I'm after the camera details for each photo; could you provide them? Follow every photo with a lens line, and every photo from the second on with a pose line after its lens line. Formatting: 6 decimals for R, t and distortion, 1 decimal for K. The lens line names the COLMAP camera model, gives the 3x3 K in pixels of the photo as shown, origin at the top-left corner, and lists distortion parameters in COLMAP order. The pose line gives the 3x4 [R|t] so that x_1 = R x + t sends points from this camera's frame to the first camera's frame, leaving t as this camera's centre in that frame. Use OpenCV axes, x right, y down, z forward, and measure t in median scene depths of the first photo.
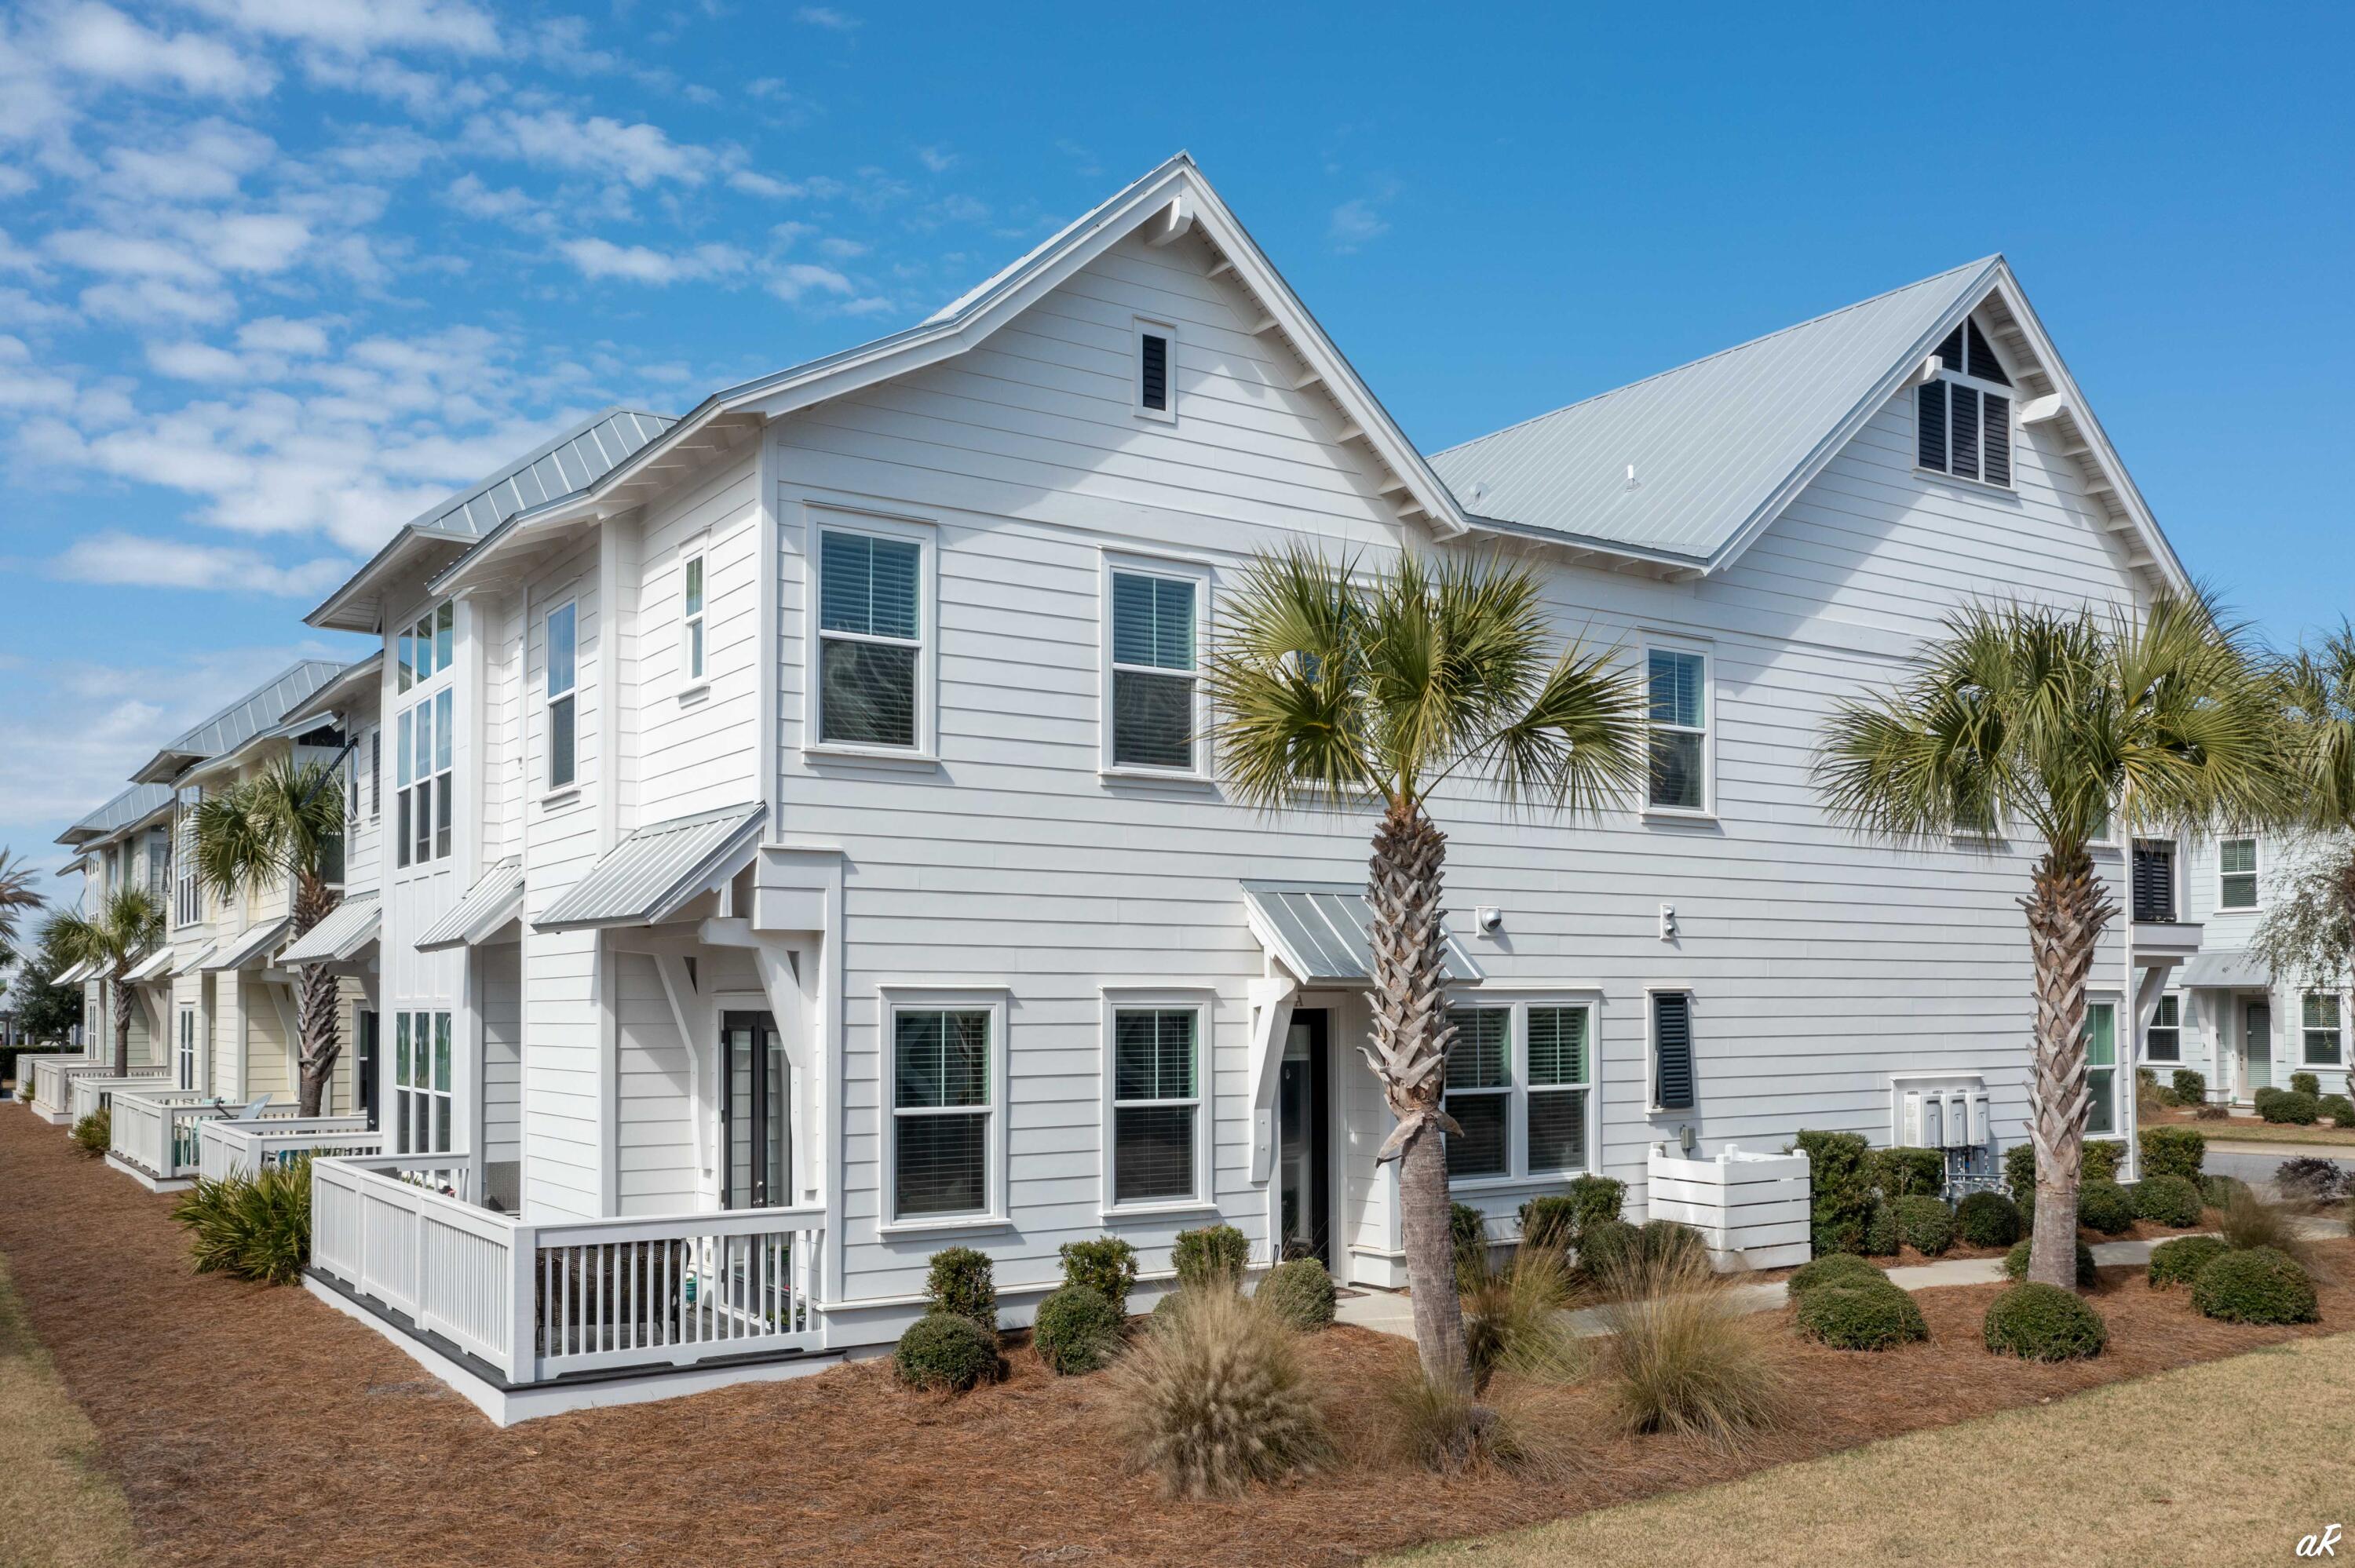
lens RADIAL K [[1974.6, 0, 1178.1], [0, 1974.6, 872.6], [0, 0, 1]] dist [0.005971, 0.003657]
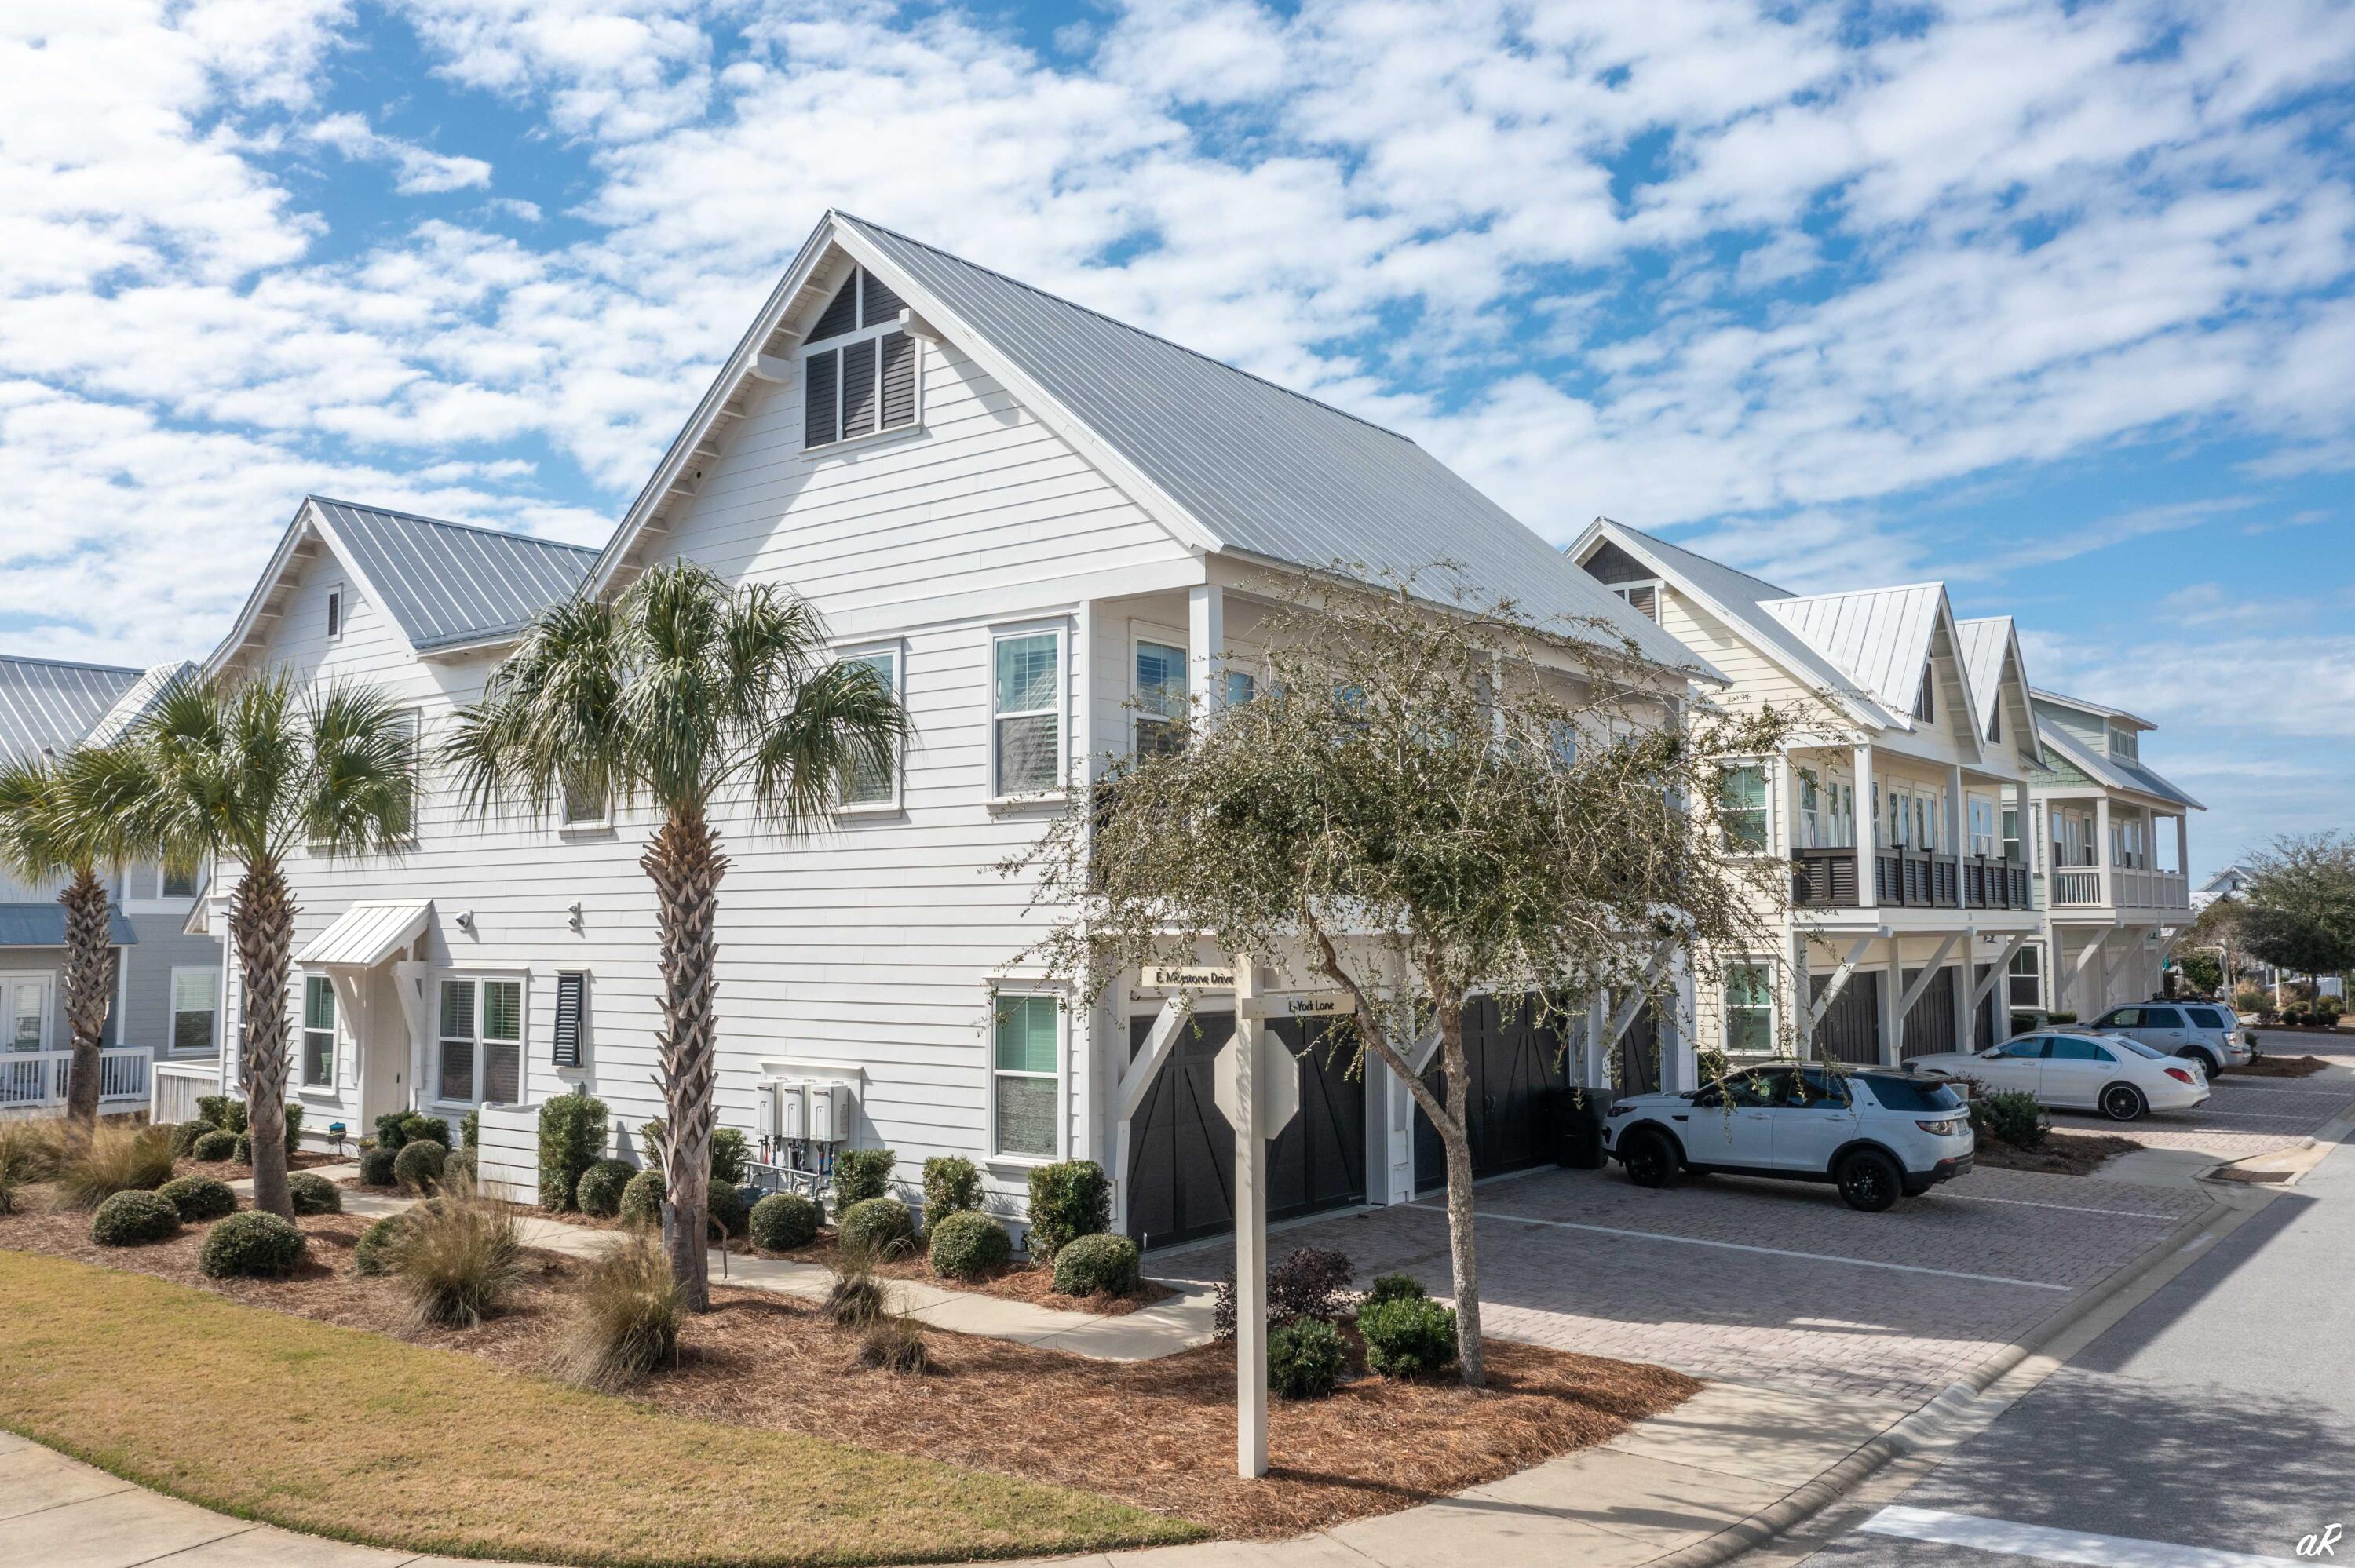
lens RADIAL K [[1870.5, 0, 1177.5], [0, 1870.5, 784.0], [0, 0, 1]] dist [-0.009314, -0.002709]
pose [[0.305294, -0.094495, -0.947558, 1.478292], [0.039639, 0.995463, -0.086501, 0.059058], [0.951433, -0.011152, 0.307654, 0.998829]]
